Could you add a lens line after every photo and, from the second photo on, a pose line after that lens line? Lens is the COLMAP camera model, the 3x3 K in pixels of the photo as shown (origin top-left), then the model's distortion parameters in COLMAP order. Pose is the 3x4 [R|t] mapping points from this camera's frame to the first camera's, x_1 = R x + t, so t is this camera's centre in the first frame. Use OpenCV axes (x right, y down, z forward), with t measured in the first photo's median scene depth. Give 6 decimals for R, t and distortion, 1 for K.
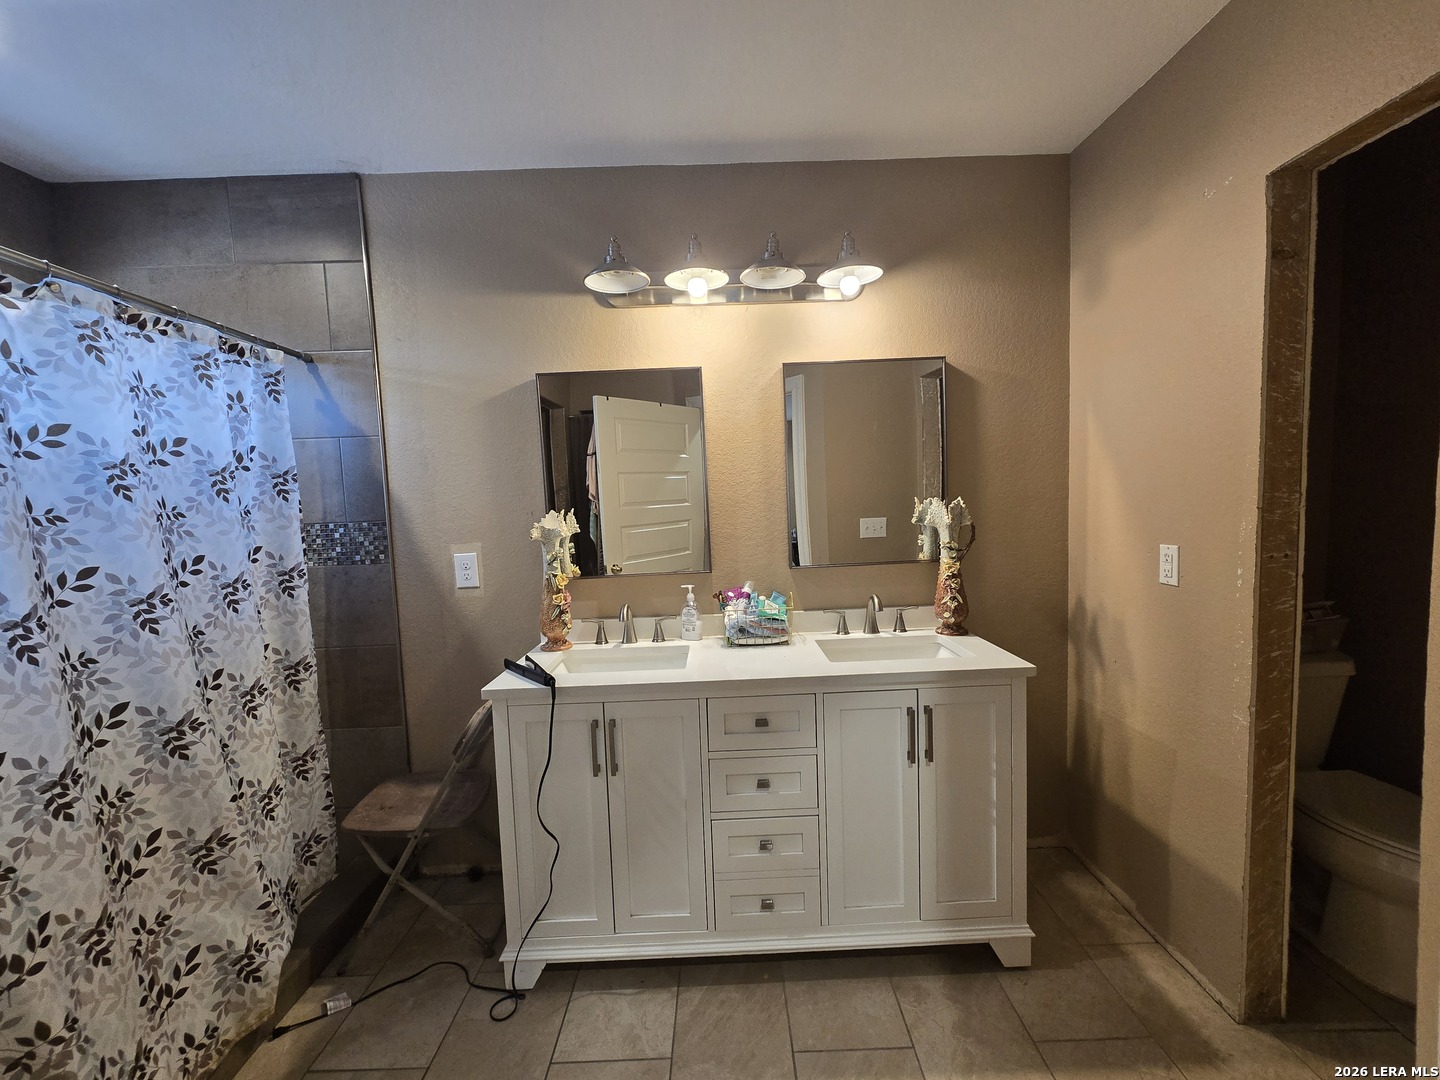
lens RADIAL K [[588.2, 0, 726.1], [0, 588.2, 542.7], [0, 0, 1]] dist [-0.000335, -0.000538]
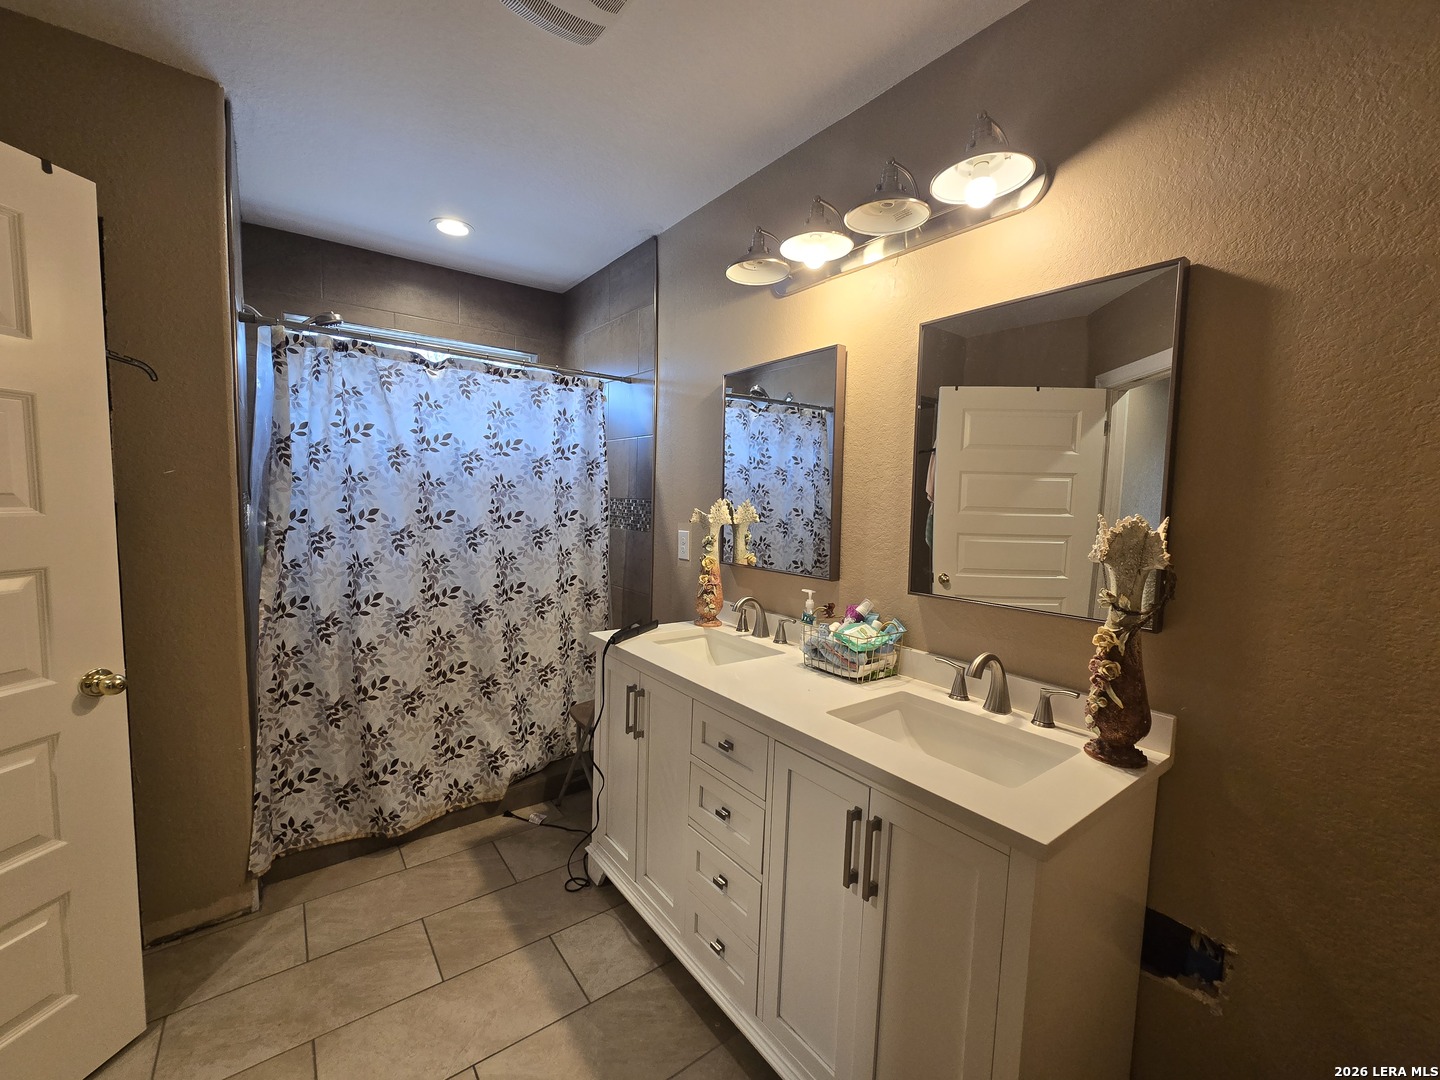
lens RADIAL K [[588.2, 0, 724.3], [0, 588.2, 542.5], [0, 0, 1]] dist [-0.000335, -0.000538]
pose [[0.598444, 0.115474, -0.792799, 0.714536], [-0.111178, 0.991954, 0.060559, -0.050922], [0.793413, 0.051901, 0.606467, 0.435220]]
